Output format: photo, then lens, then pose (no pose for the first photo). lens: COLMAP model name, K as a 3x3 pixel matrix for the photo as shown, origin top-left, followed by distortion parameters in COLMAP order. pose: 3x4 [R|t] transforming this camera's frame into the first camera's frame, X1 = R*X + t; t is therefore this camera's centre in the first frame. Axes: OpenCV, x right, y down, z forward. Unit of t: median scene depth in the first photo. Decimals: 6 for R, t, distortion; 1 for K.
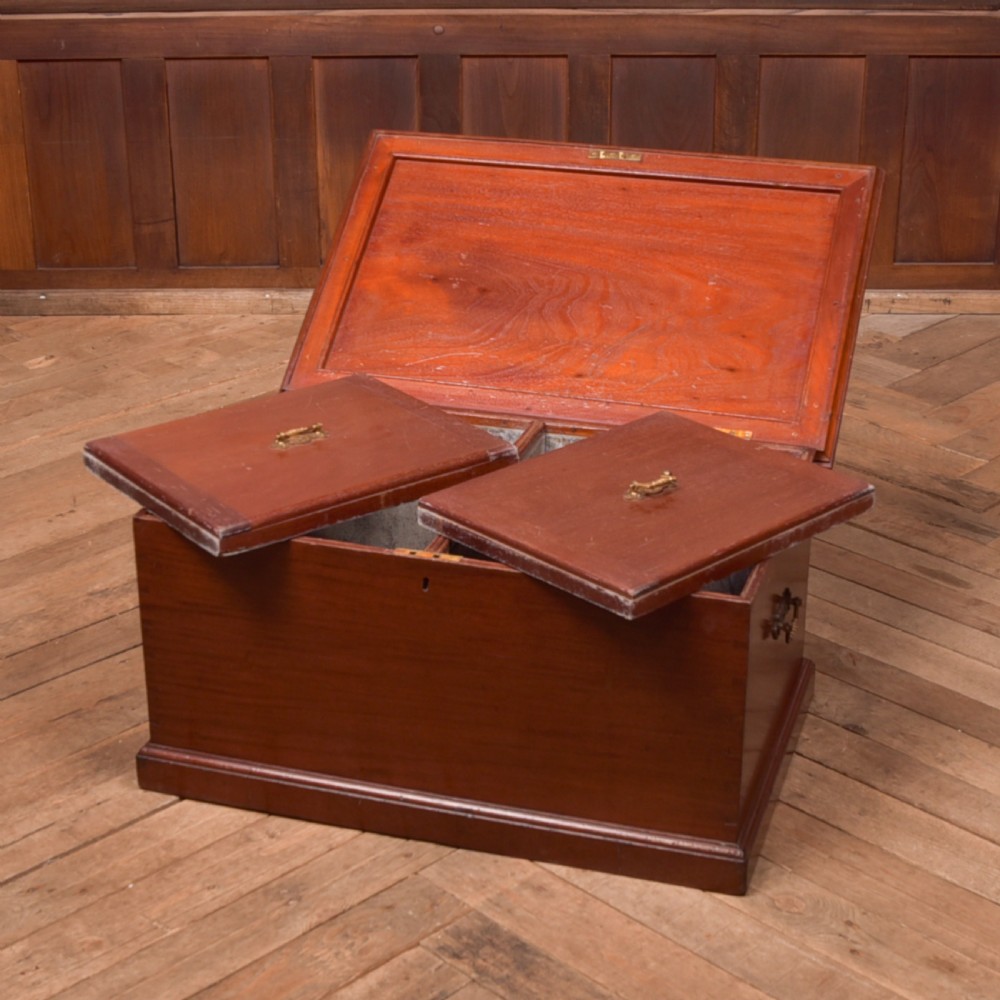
lens RADIAL K [[1894.4, 0, 493.1], [0, 1894.4, 468.9], [0, 0, 1]] dist [-0.109583, 0.000000]
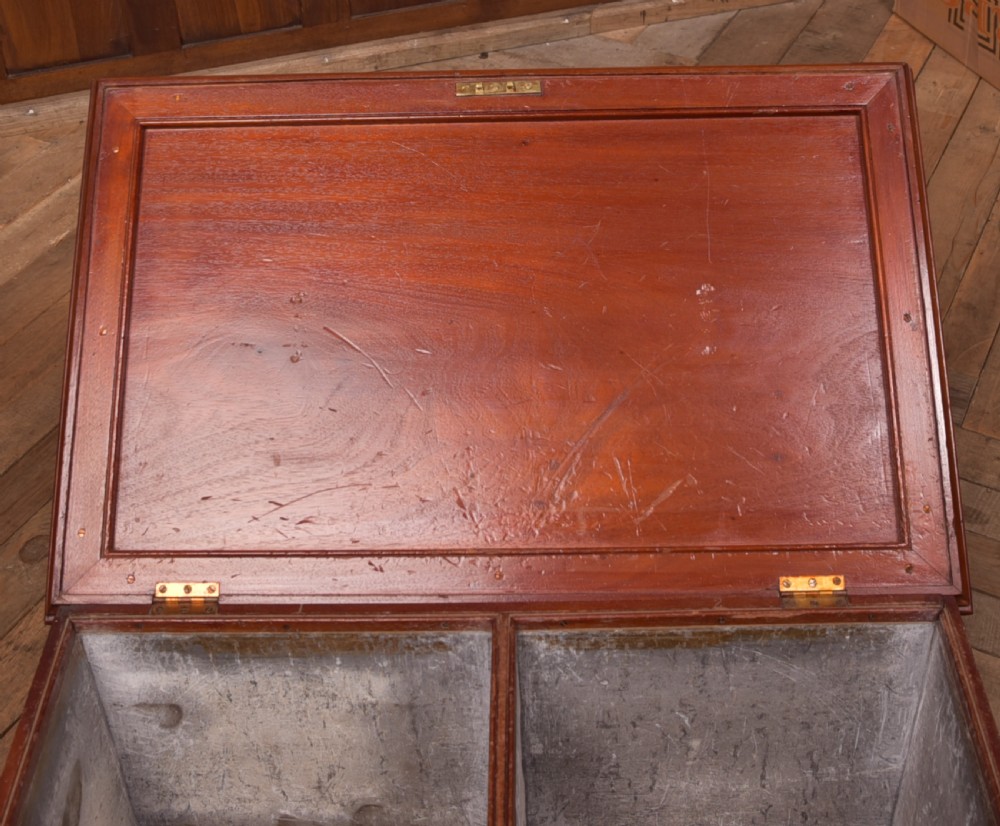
lens RADIAL K [[1424.0, 0, 507.0], [0, 1424.0, 141.6], [0, 0, 1]] dist [-0.091230, 0.000000]
pose [[0.955273, -0.178624, 0.235683, -0.054519], [0.139204, 0.974759, 0.174548, -0.254341], [-0.260913, -0.133932, 0.956026, 0.587981]]
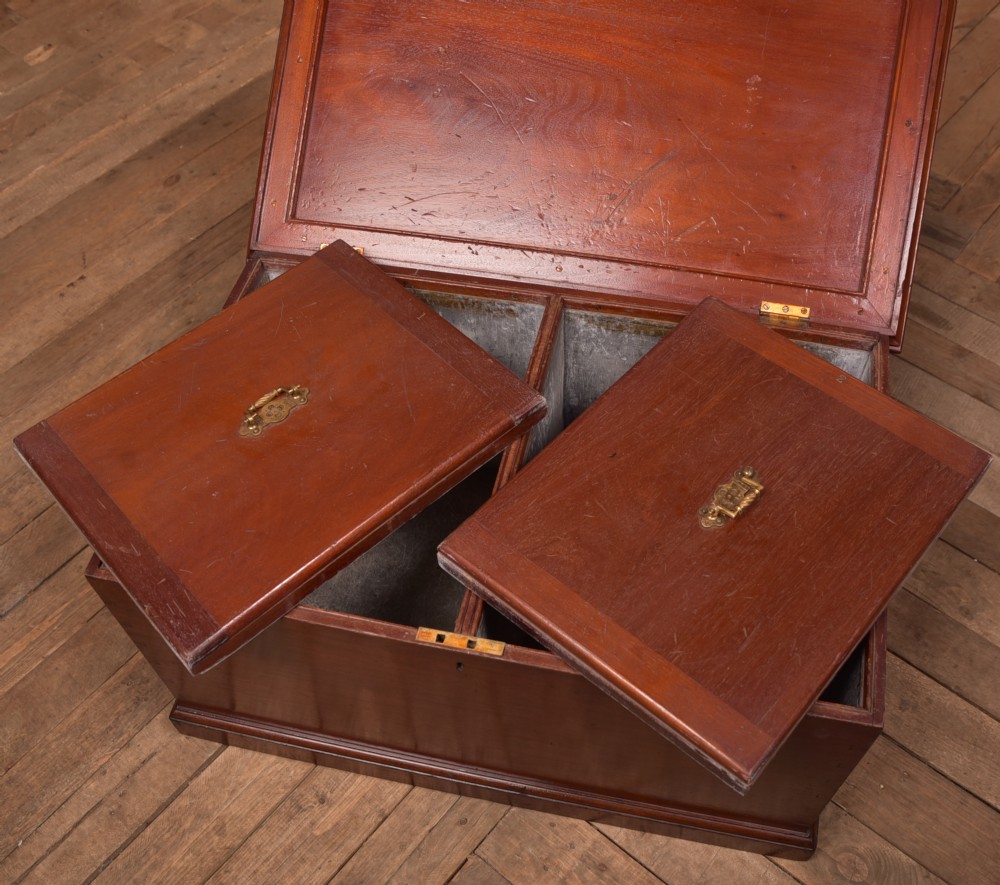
lens RADIAL K [[1002.0, 0, 516.4], [0, 1002.0, 503.3], [0, 0, 1]] dist [-0.083290, 0.000000]
pose [[0.995317, -0.091587, 0.030916, -0.015987], [0.060192, 0.837477, 0.543148, -0.192418], [-0.075637, -0.538743, 0.839068, 0.577323]]
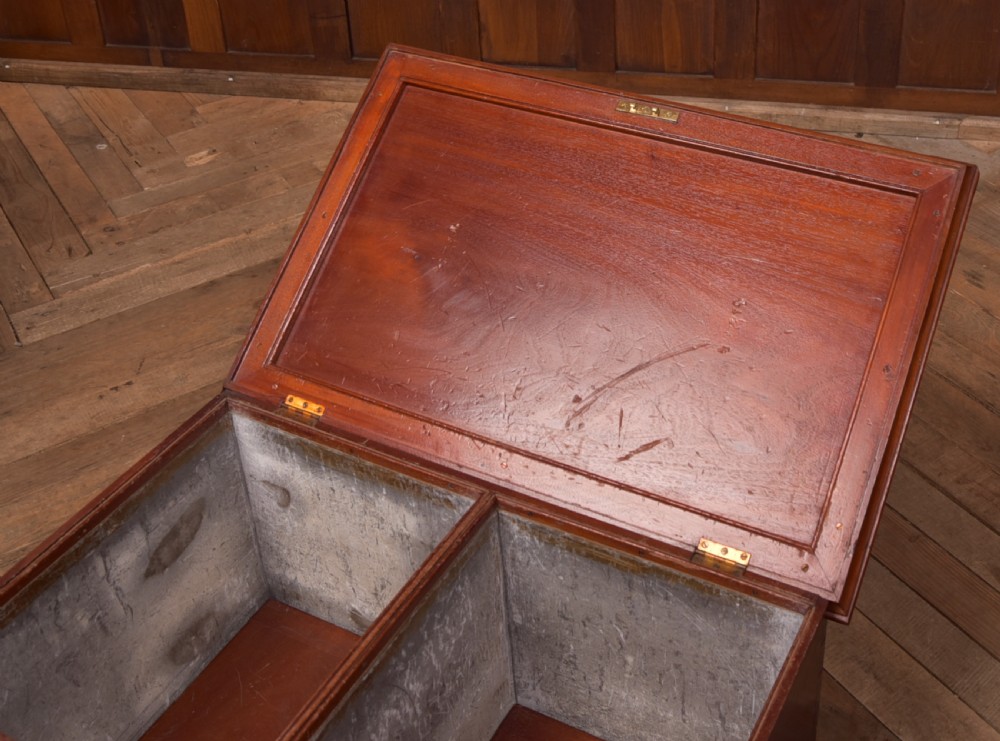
lens RADIAL K [[1267.4, 0, 670.2], [0, 1267.4, 135.8], [0, 0, 1]] dist [-0.087035, 0.000000]
pose [[0.992718, 0.061815, -0.103389, 0.143882], [-0.052319, 0.994368, 0.092167, -0.225969], [0.108504, -0.086087, 0.990361, 0.505199]]
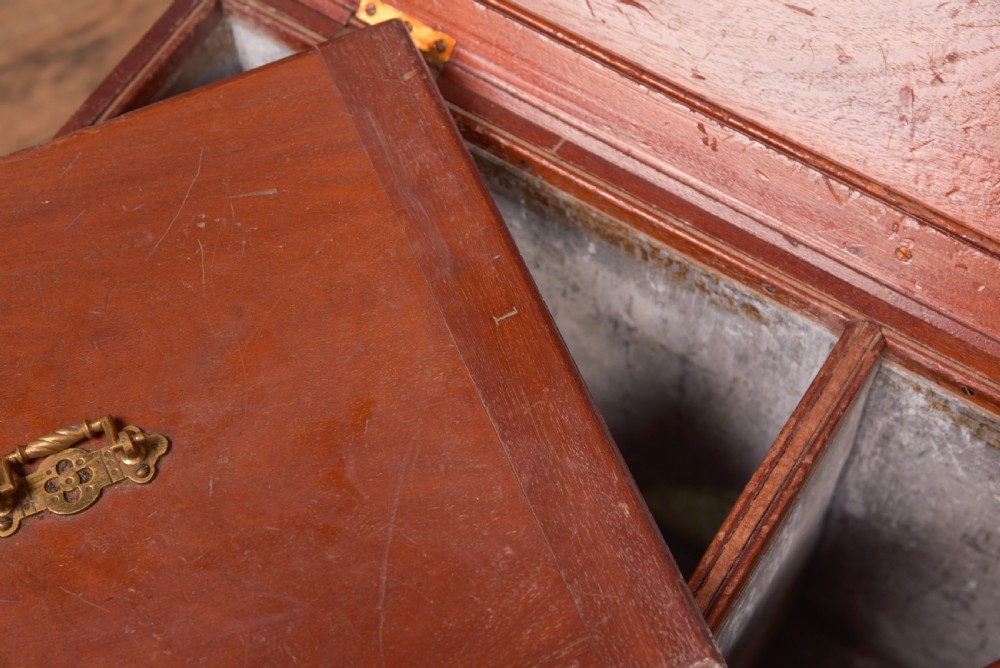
lens RADIAL K [[1751.5, 0, 498.6], [0, 1751.5, 350.7], [0, 0, 1]] dist [0.133428, 0.000000]
pose [[0.965878, 0.217797, -0.140159, 0.005663], [-0.073550, 0.749533, 0.657869, -0.220251], [0.248335, -0.625112, 0.739976, 0.756611]]
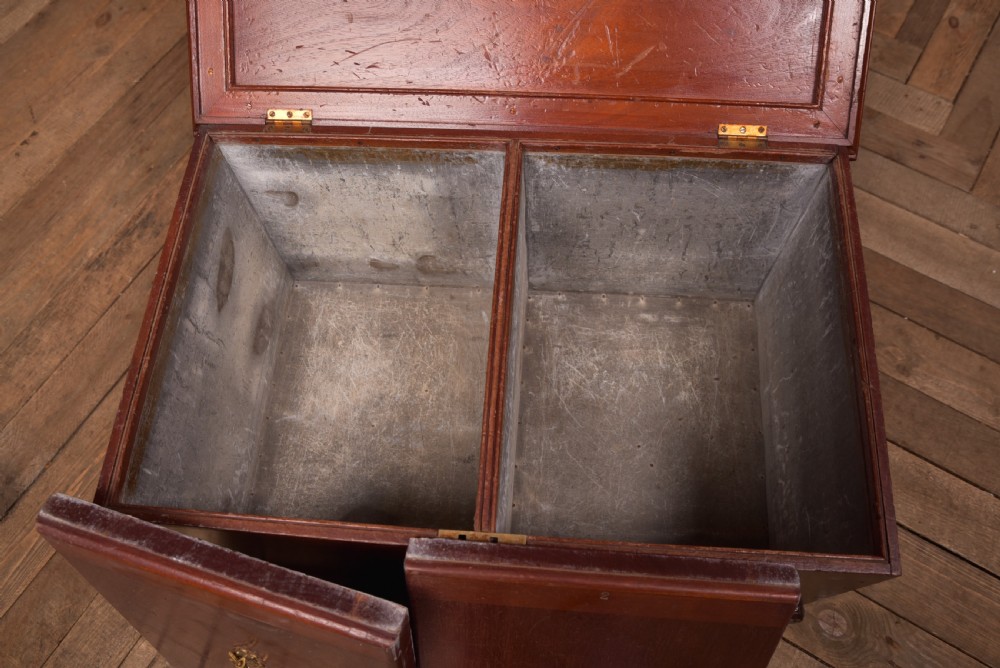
lens RADIAL K [[782.7, 0, 500.3], [0, 782.7, 342.2], [0, 0, 1]] dist [-0.074003, 0.065640]
pose [[0.971663, -0.228406, 0.060849, -0.023638], [0.124702, 0.714030, 0.688920, -0.202313], [-0.200801, -0.661810, 0.722279, 0.693129]]
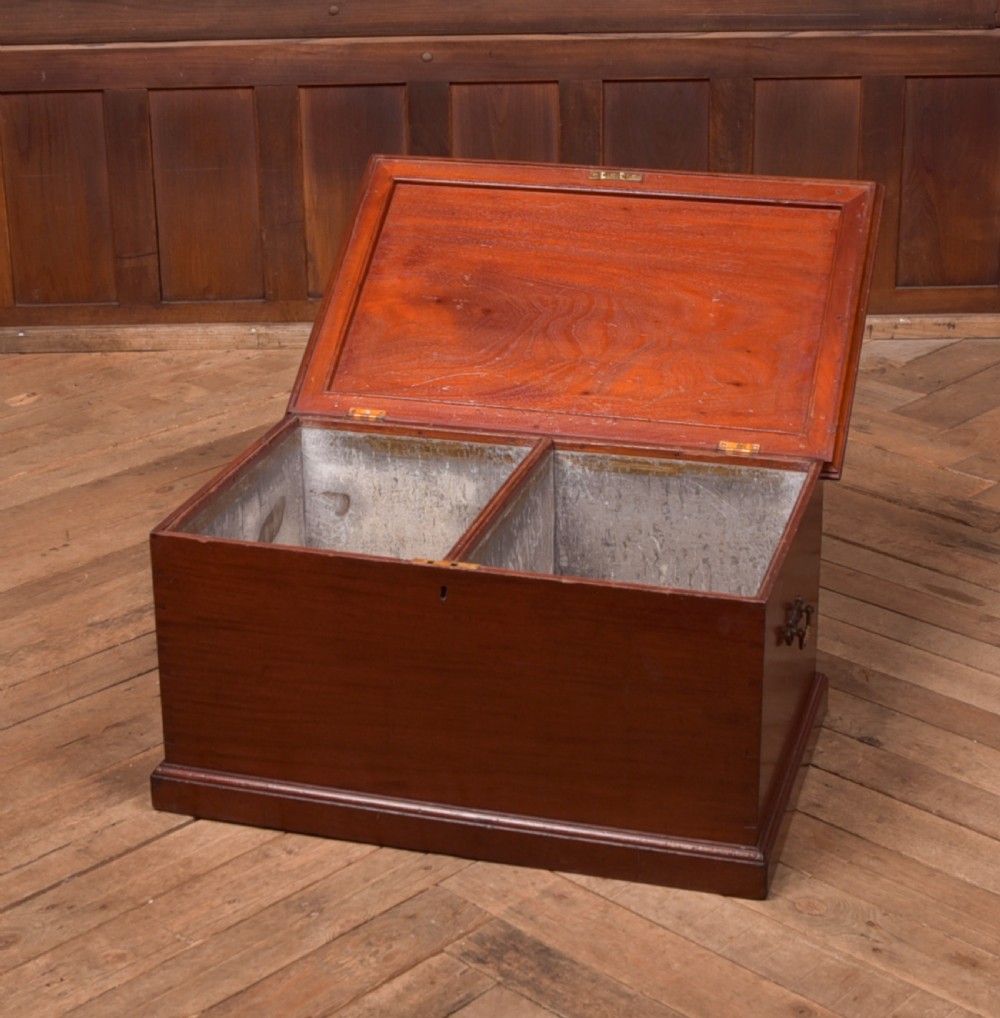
lens RADIAL K [[2063.6, 0, 479.5], [0, 2063.6, 384.2], [0, 0, 1]] dist [-0.101701, 0.000000]
pose [[0.999860, -0.014162, 0.008858, -0.020941], [0.014783, 0.997110, -0.074520, 0.027300], [-0.007777, 0.074641, 0.997180, -0.091716]]
